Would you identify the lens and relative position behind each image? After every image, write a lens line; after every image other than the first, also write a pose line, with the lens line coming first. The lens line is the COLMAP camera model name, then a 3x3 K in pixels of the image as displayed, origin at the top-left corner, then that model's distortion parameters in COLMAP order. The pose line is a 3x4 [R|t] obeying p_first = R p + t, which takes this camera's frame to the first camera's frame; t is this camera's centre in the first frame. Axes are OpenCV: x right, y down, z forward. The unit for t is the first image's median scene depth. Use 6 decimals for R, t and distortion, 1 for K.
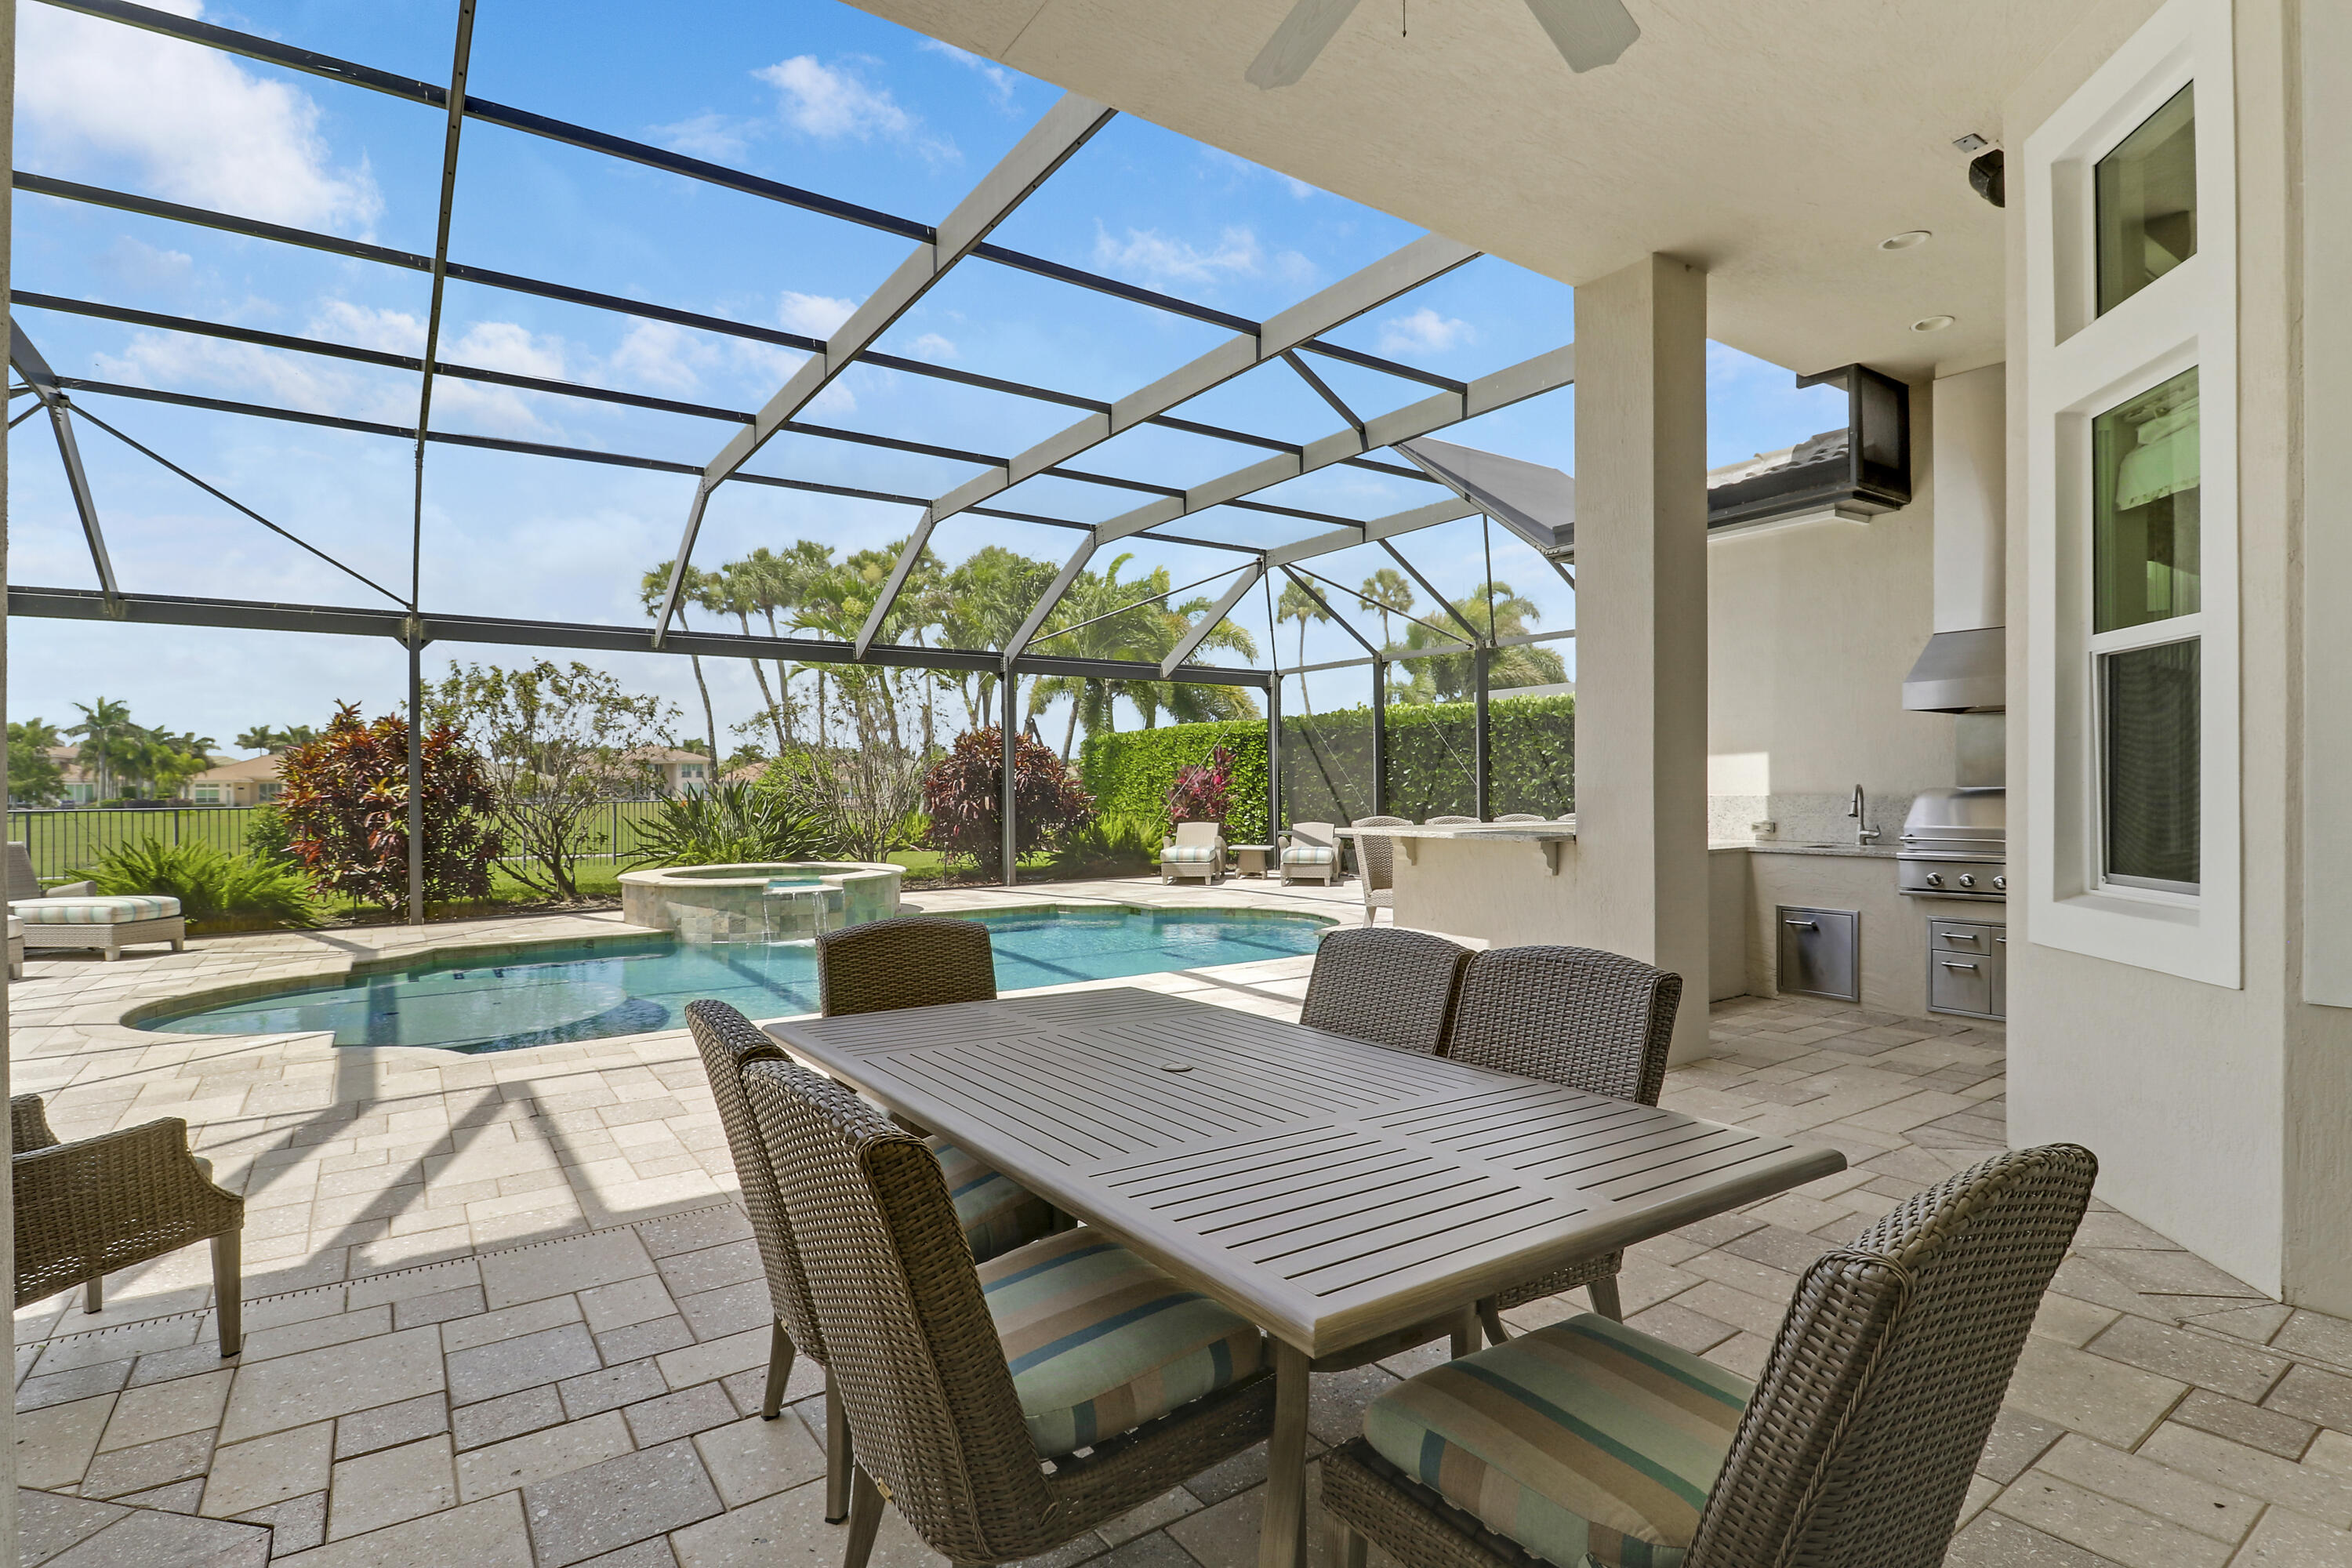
lens RADIAL K [[1131.9, 0, 1167.6], [0, 1131.9, 798.8], [0, 0, 1]] dist [0.001916, -0.000073]
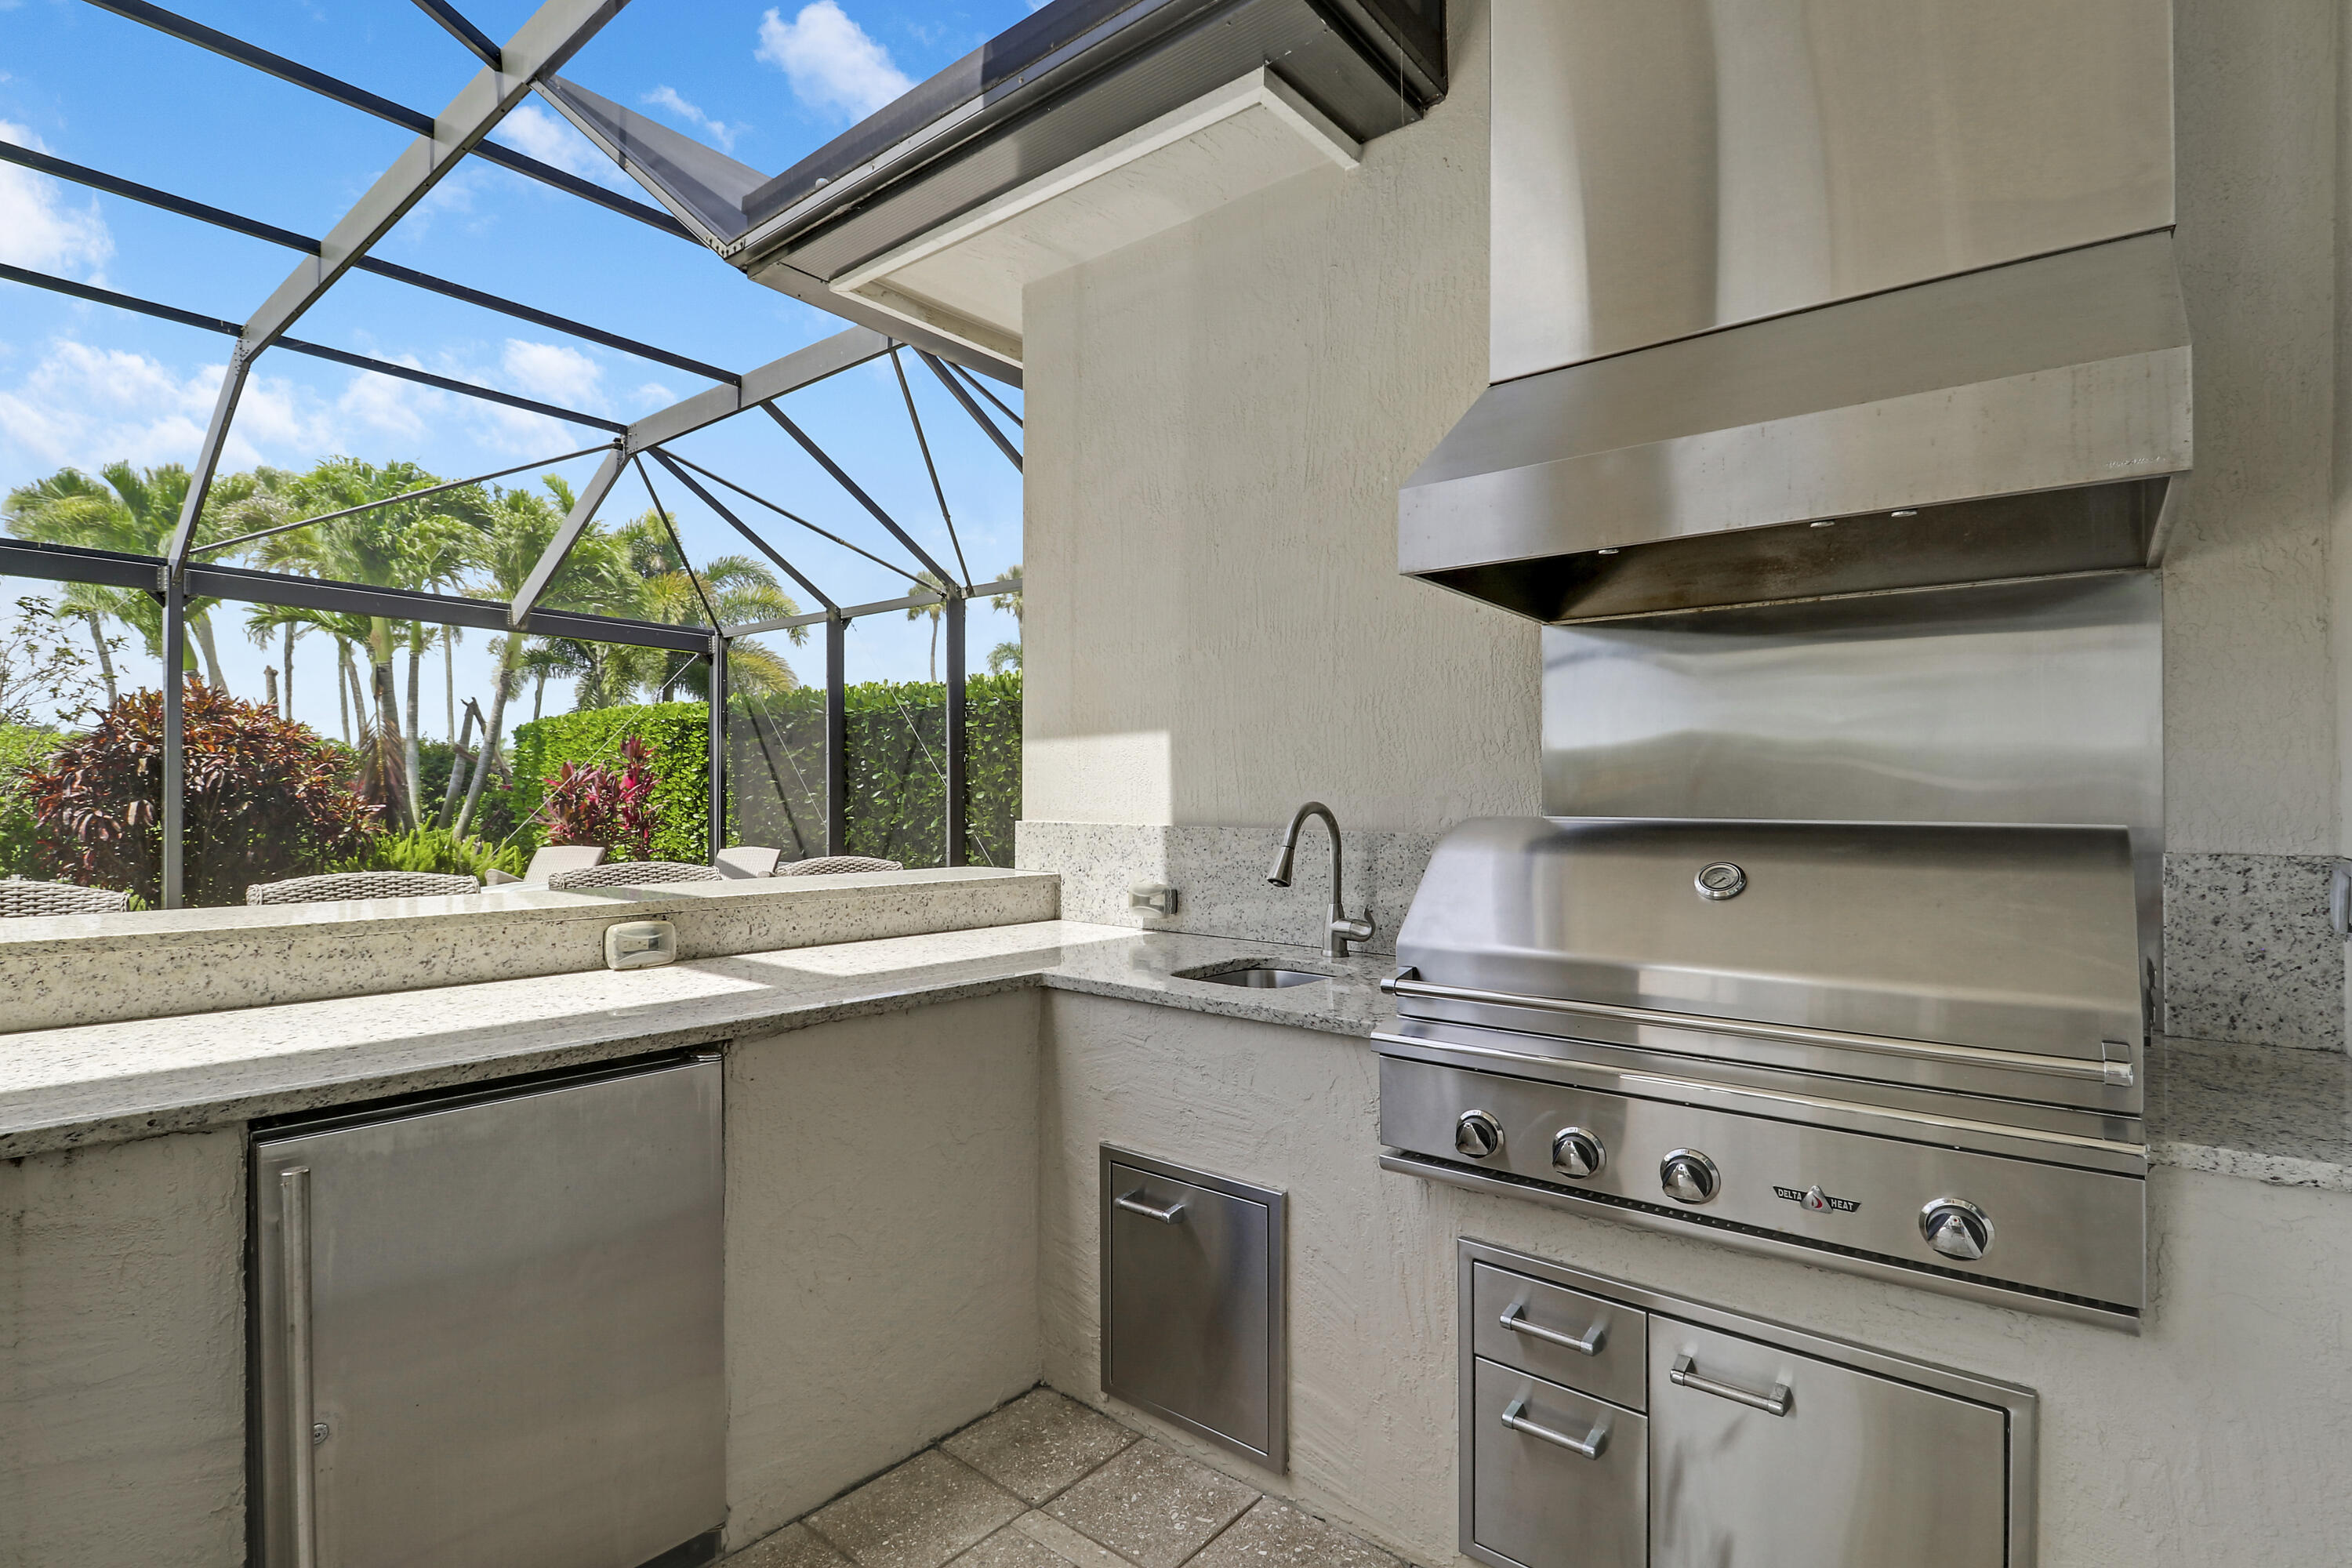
lens RADIAL K [[1109.0, 0, 1176.0], [0, 1109.0, 784.0], [0, 0, 1]] dist [-0.030385, -0.000359]
pose [[0.958022, 0.014969, 0.286305, 0.200177], [-0.008635, 0.999690, -0.023373, -0.004296], [-0.286566, 0.019920, 0.957854, 0.289104]]
